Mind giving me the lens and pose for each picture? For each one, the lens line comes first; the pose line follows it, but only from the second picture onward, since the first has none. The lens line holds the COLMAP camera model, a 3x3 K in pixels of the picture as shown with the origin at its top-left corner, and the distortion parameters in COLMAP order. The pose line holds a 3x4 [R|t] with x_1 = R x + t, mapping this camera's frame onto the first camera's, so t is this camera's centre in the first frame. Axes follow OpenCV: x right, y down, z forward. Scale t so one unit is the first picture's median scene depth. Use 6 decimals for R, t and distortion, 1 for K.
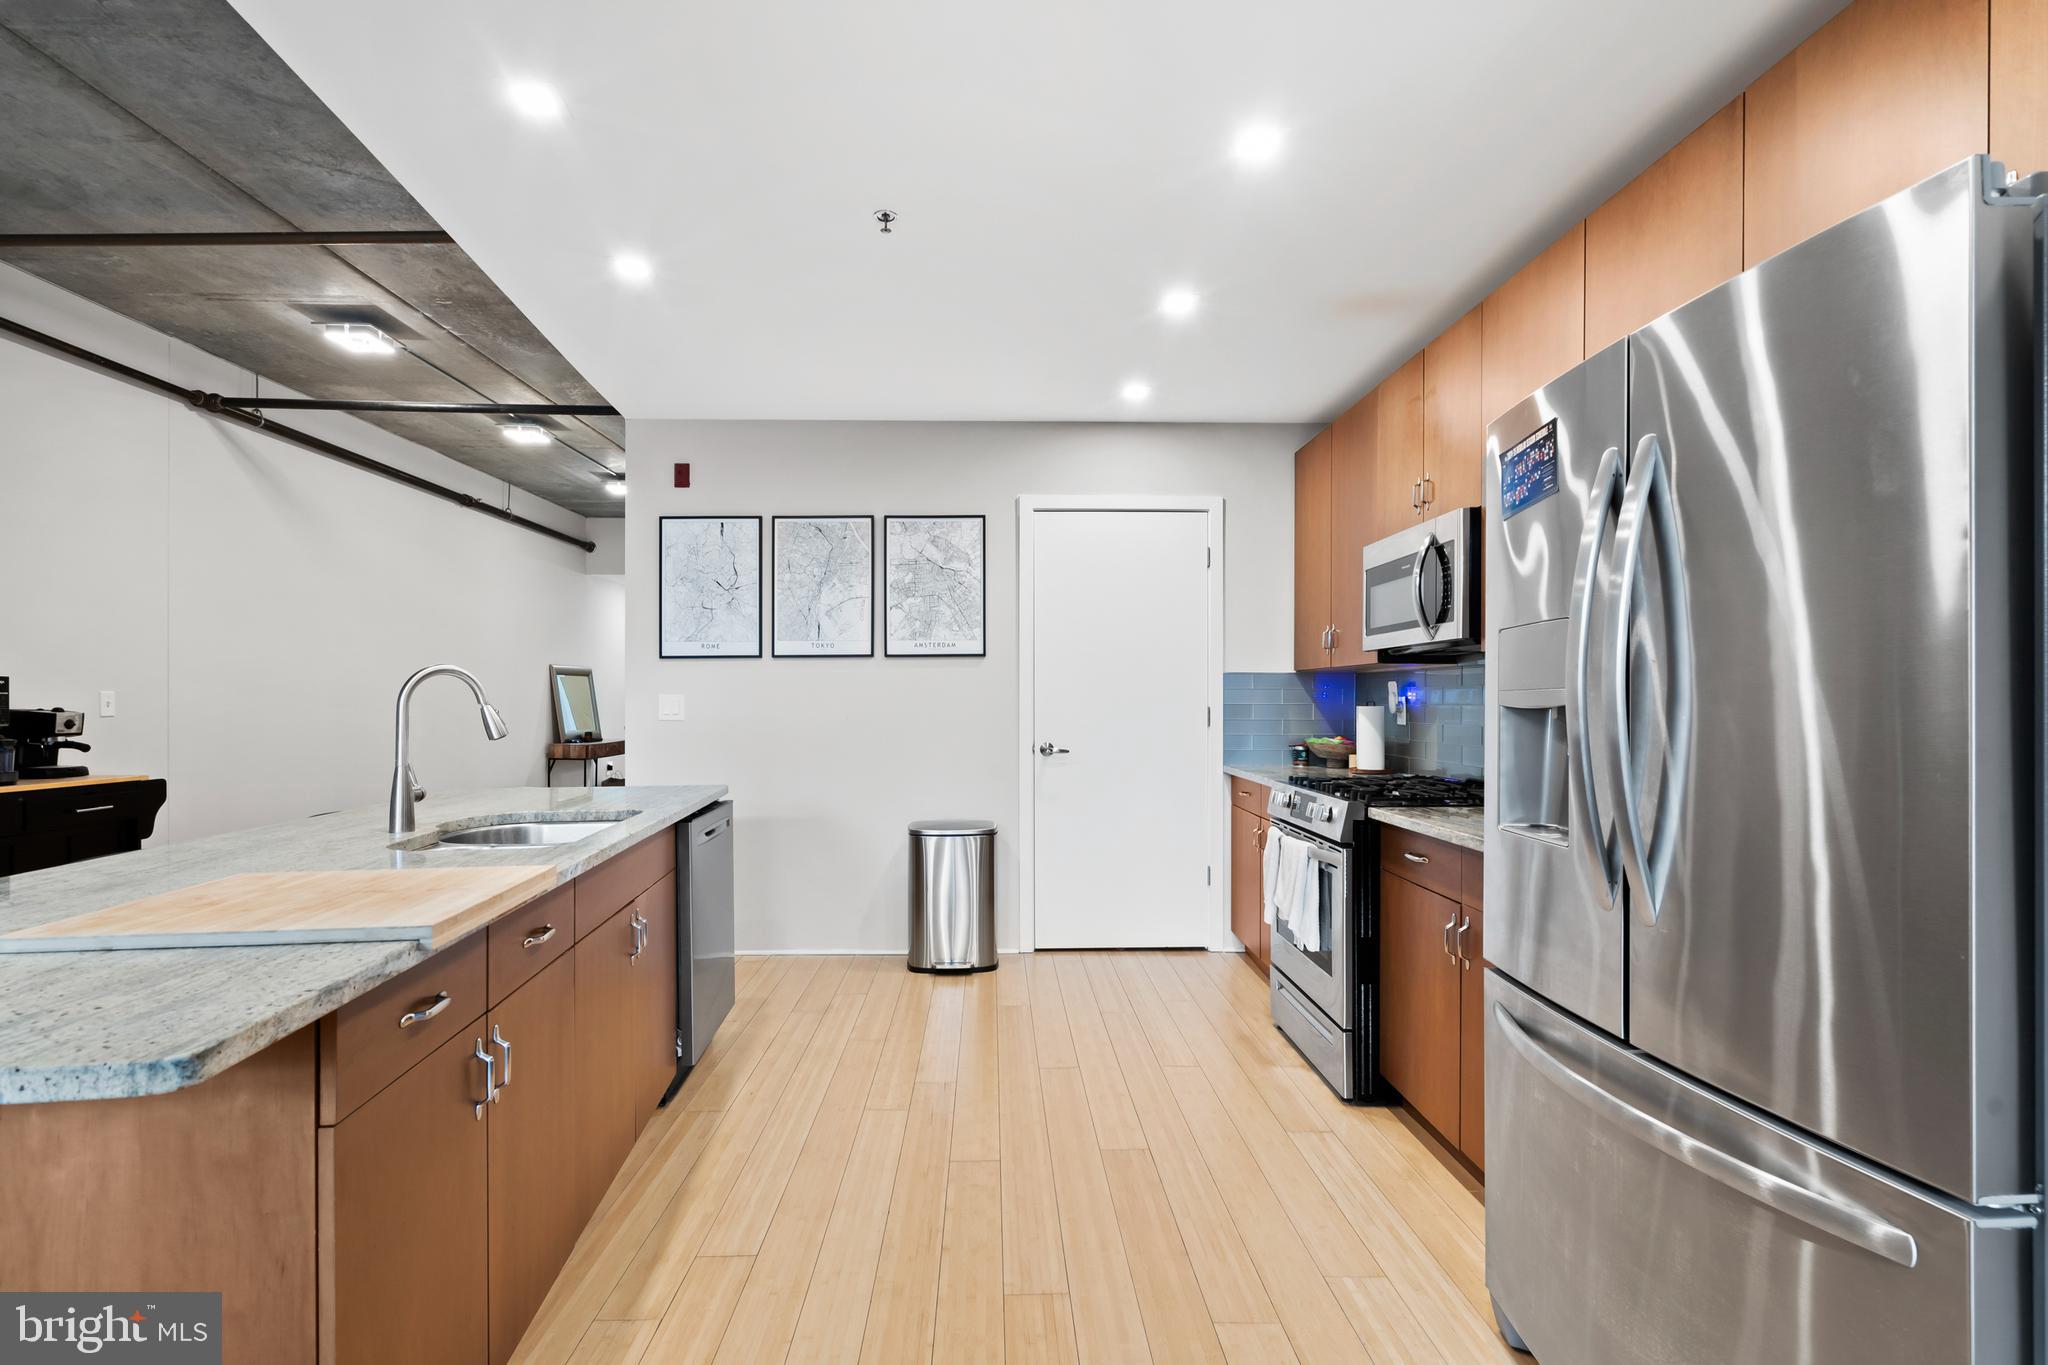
lens RADIAL K [[945.8, 0, 1018.1], [0, 945.8, 692.5], [0, 0, 1]] dist [-0.001219, -0.000025]
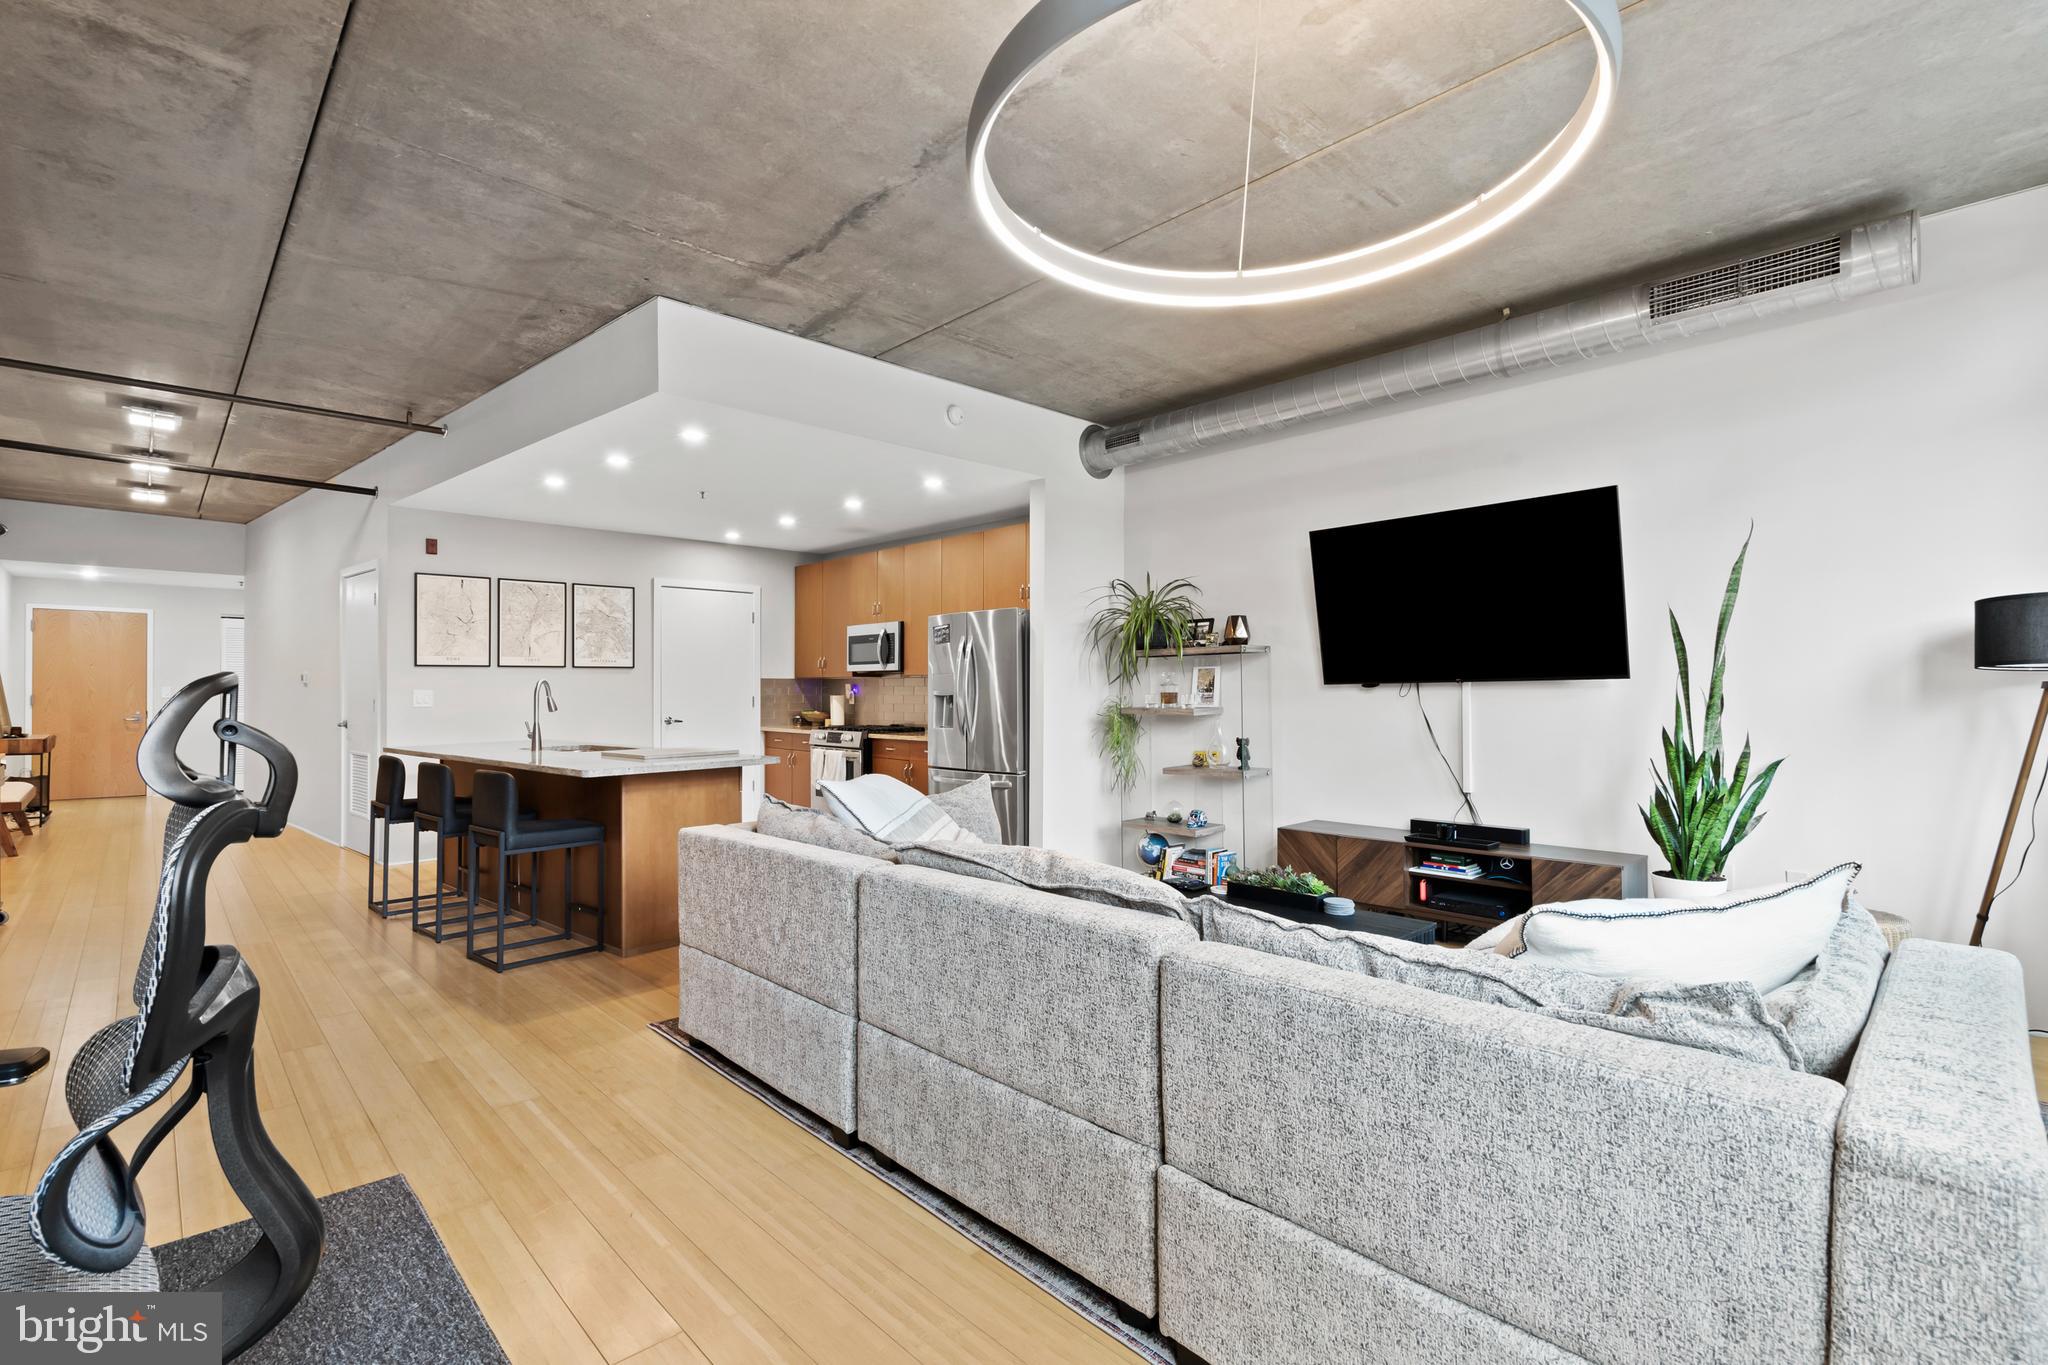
lens RADIAL K [[962.4, 0, 1028.9], [0, 962.4, 688.5], [0, 0, 1]] dist [0.000766, 0.000917]
pose [[0.727054, -0.001028, 0.686579, -0.724931], [-0.004690, 0.999968, 0.006463, -0.015647], [-0.686564, -0.007919, 0.727026, -0.792869]]
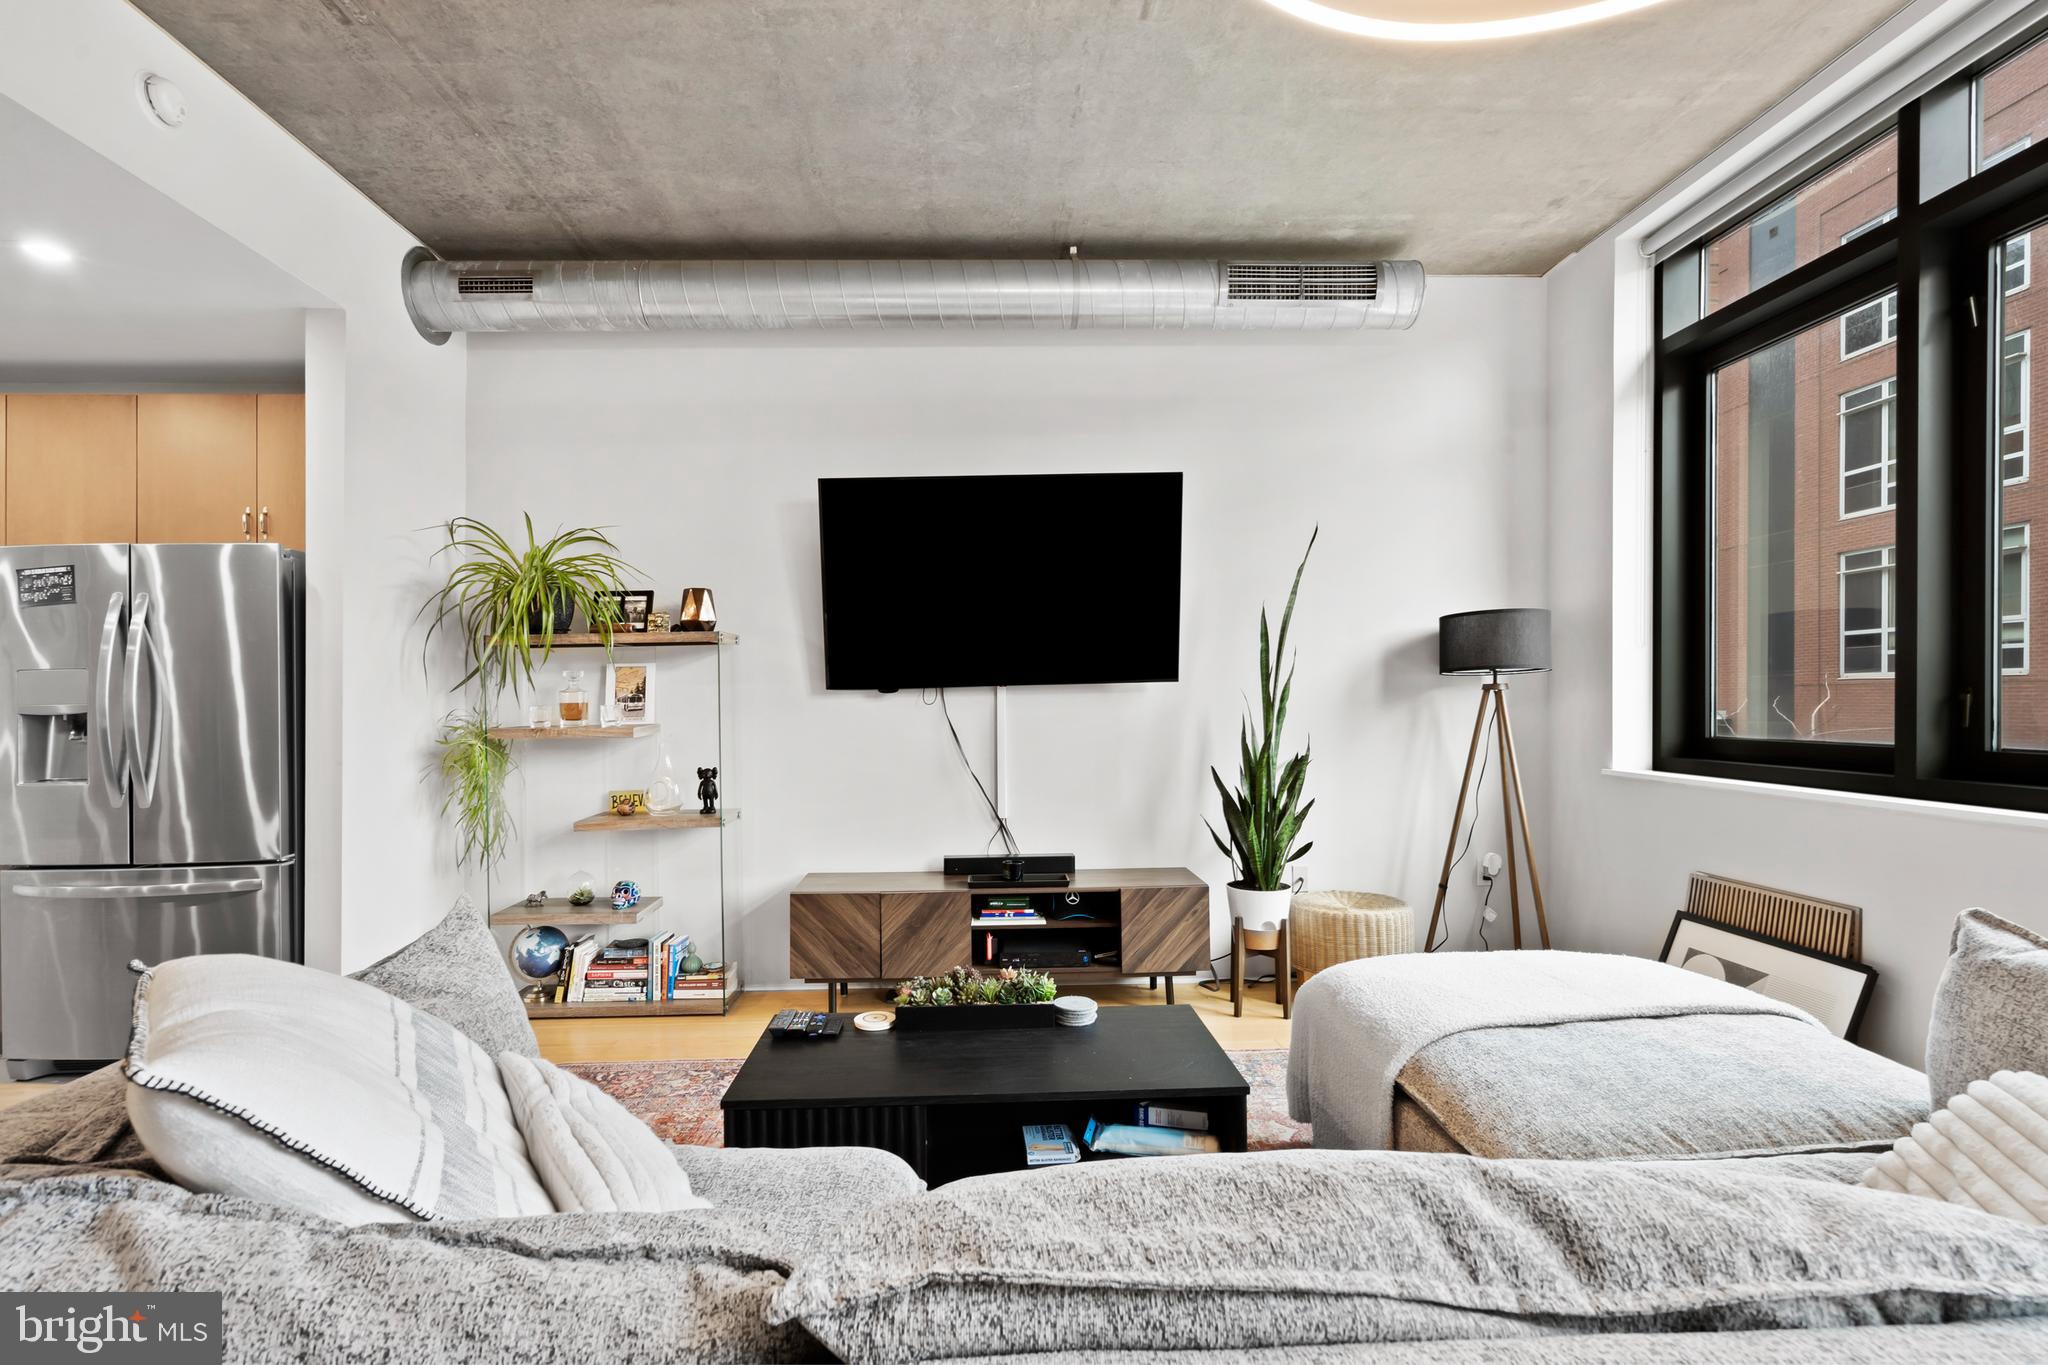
lens RADIAL K [[939.2, 0, 1031.7], [0, 939.2, 707.8], [0, 0, 1]] dist [-0.005556, -0.000149]
pose [[-0.017013, -0.009440, 0.999811, -0.501649], [-0.000265, 0.999955, 0.009437, -0.006180], [-0.999855, -0.000104, -0.017015, -0.337484]]
